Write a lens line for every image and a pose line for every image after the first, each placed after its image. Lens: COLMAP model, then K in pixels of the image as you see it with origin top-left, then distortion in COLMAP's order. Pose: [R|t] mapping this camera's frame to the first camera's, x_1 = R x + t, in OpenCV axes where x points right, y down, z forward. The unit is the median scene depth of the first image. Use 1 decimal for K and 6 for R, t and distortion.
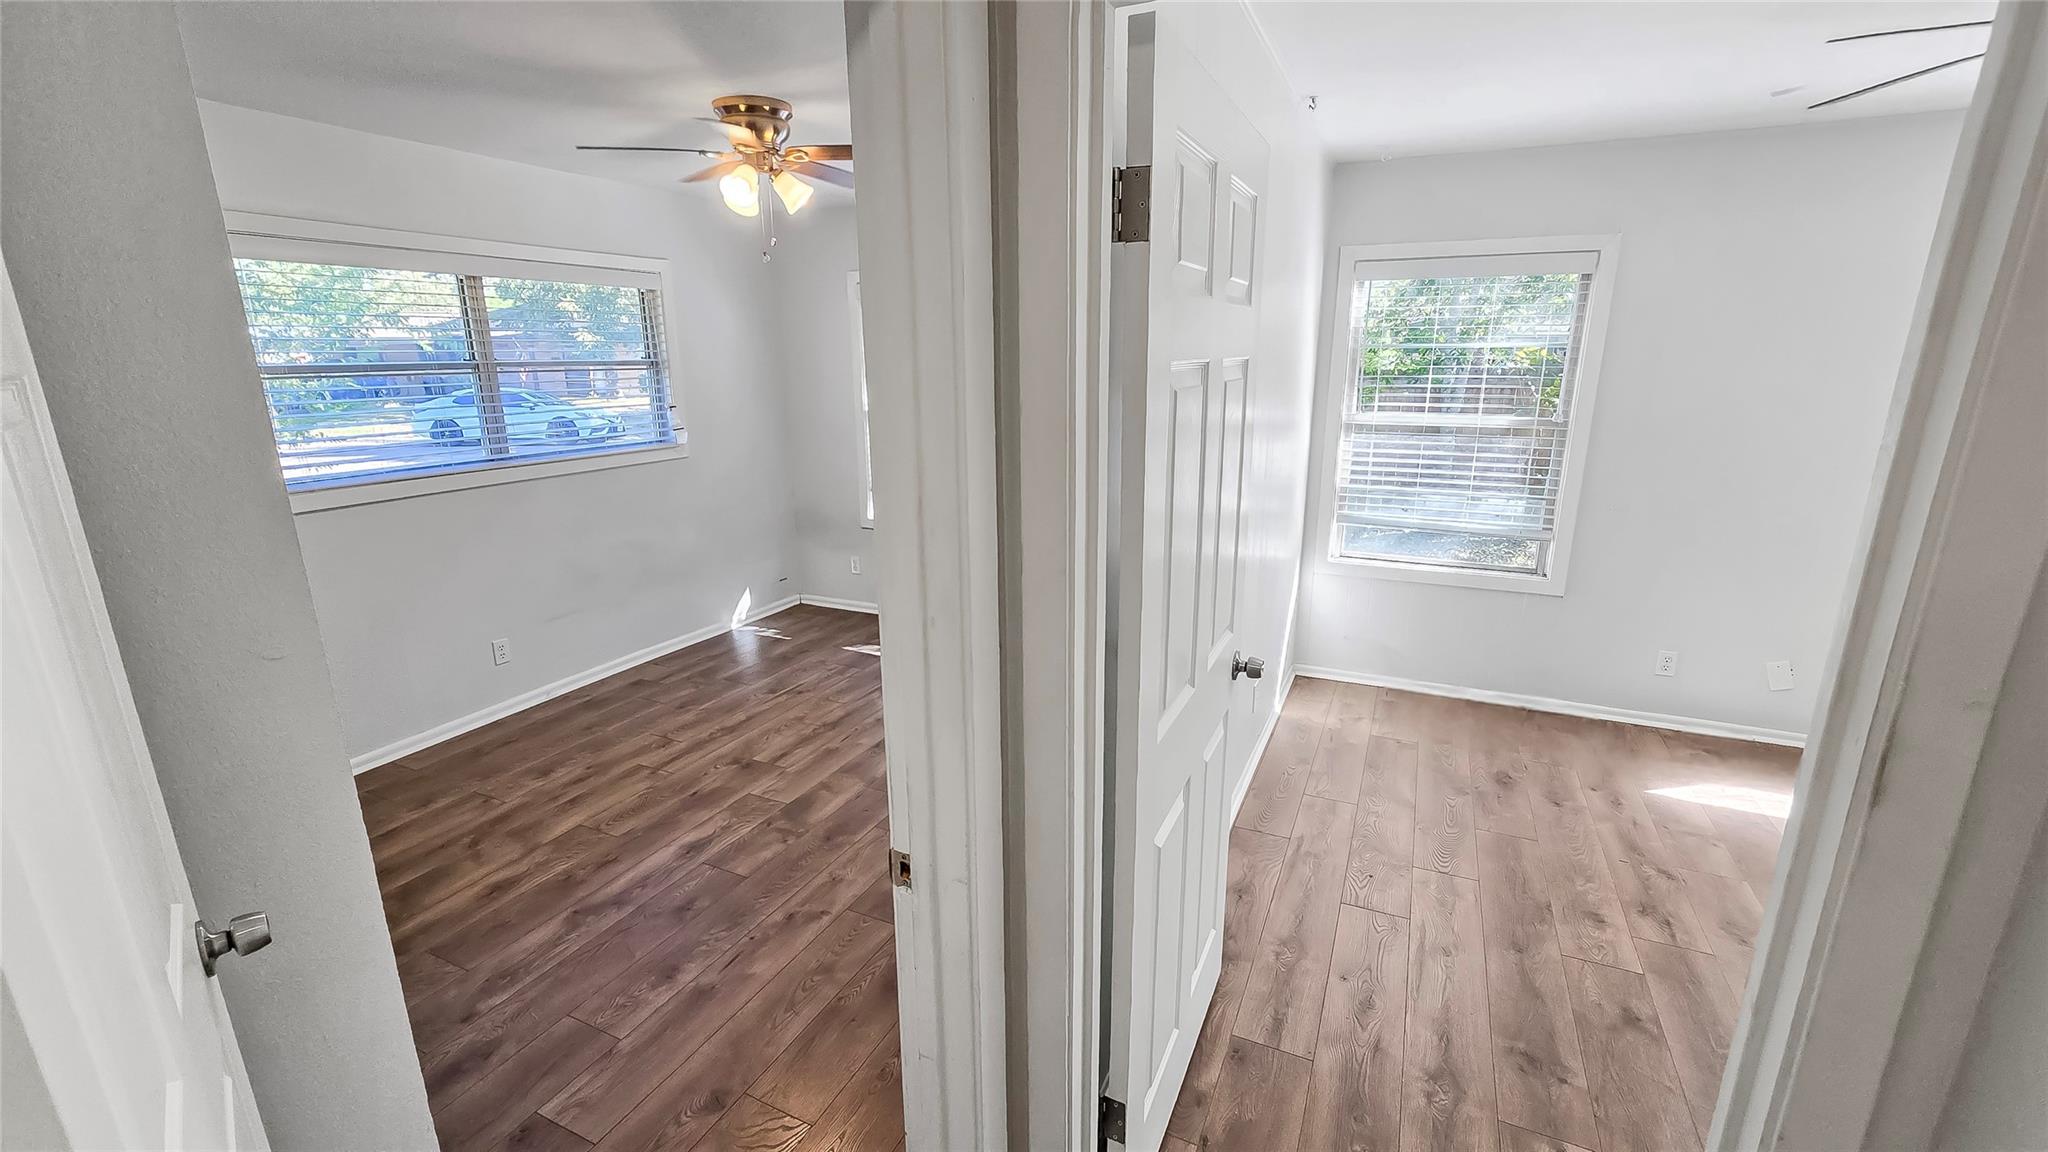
lens RADIAL K [[836.6, 0, 1028.3], [0, 836.6, 573.5], [0, 0, 1]] dist [-0.002627, -0.000403]
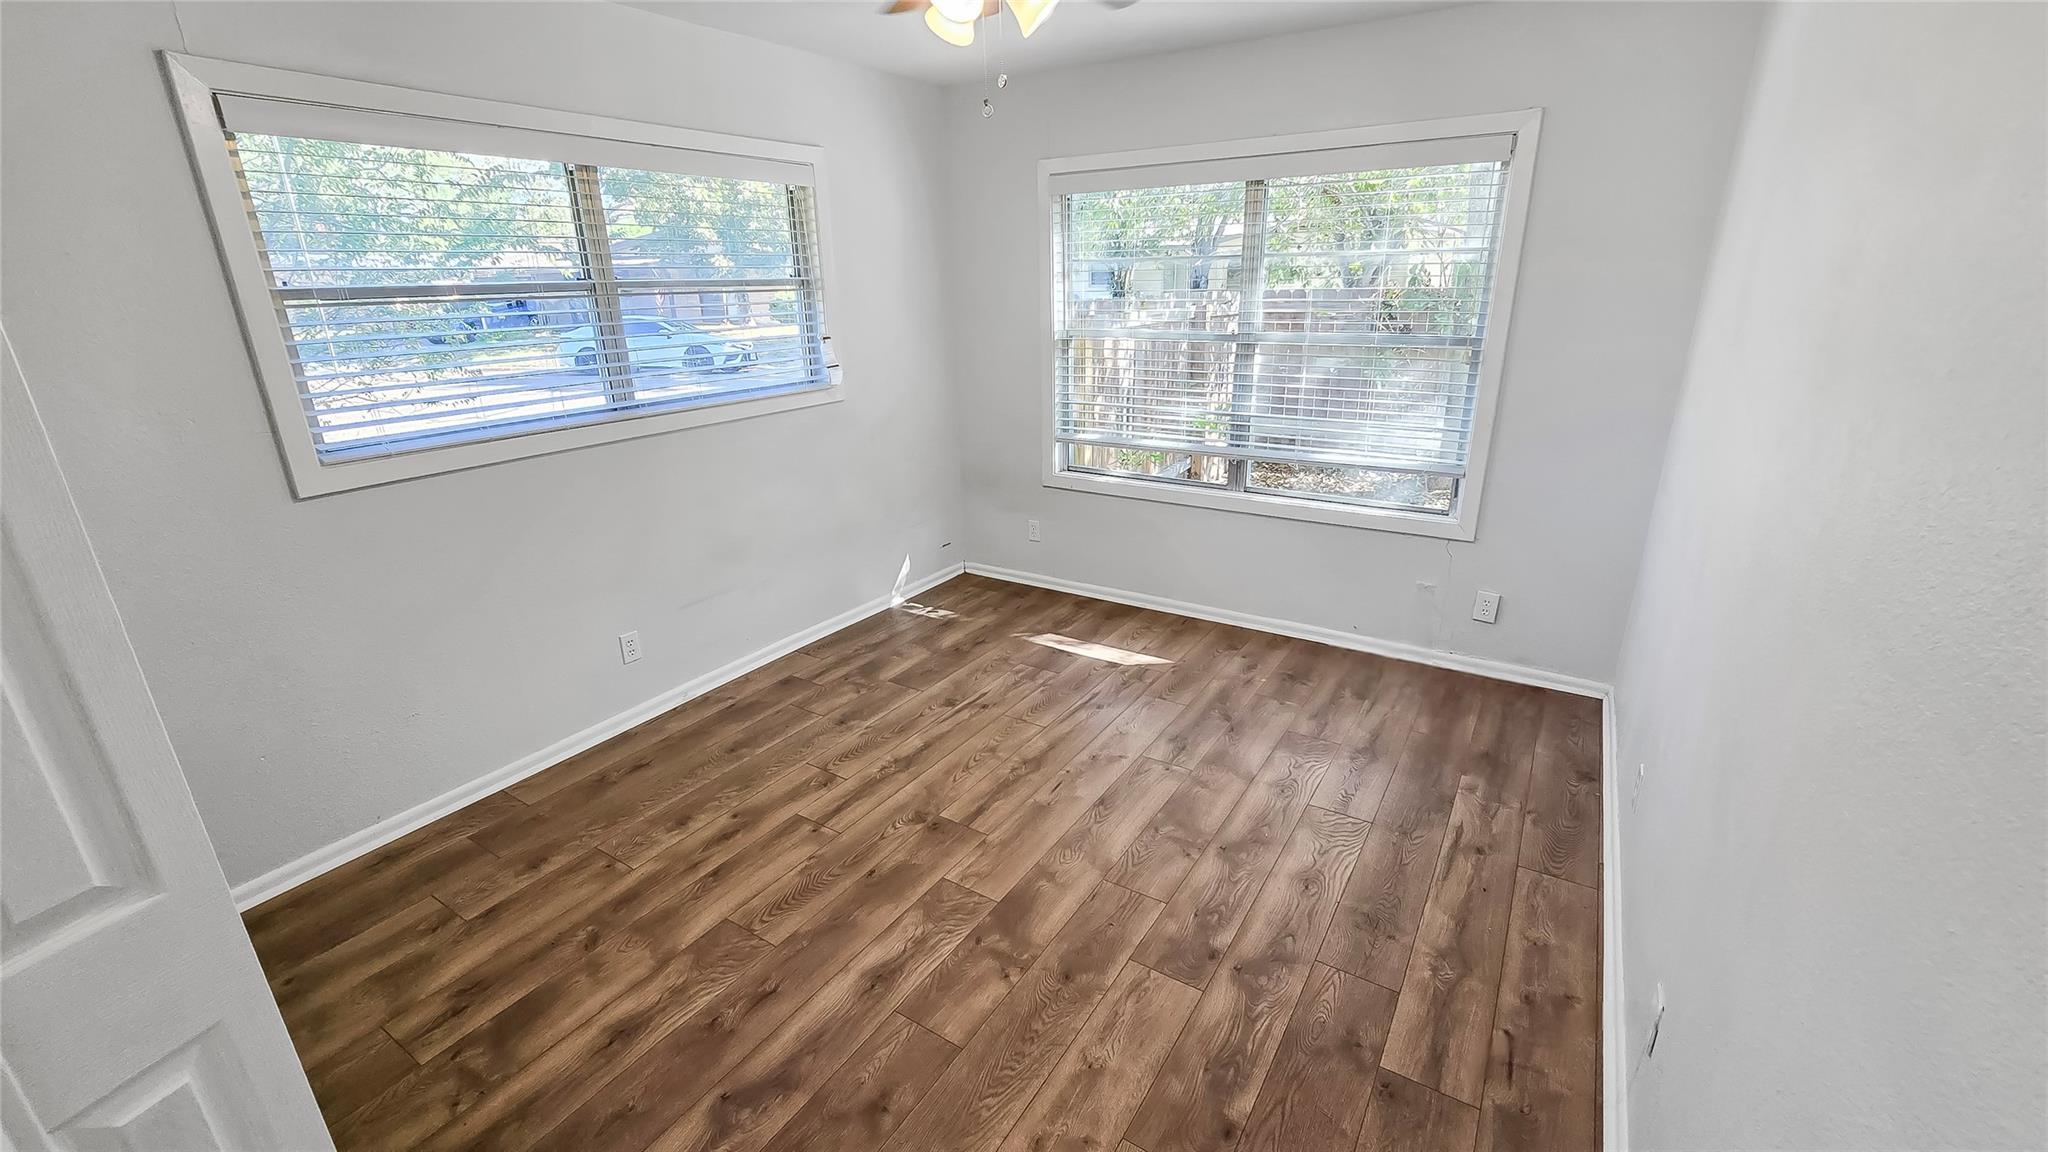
lens RADIAL K [[836.6, 0, 1039.8], [0, 836.6, 569.0], [0, 0, 1]] dist [-0.002627, -0.000403]
pose [[0.992183, 0.030522, -0.121004, -0.132224], [-0.020858, 0.996549, 0.080349, -0.052605], [0.123038, -0.077197, 0.989395, 0.238099]]
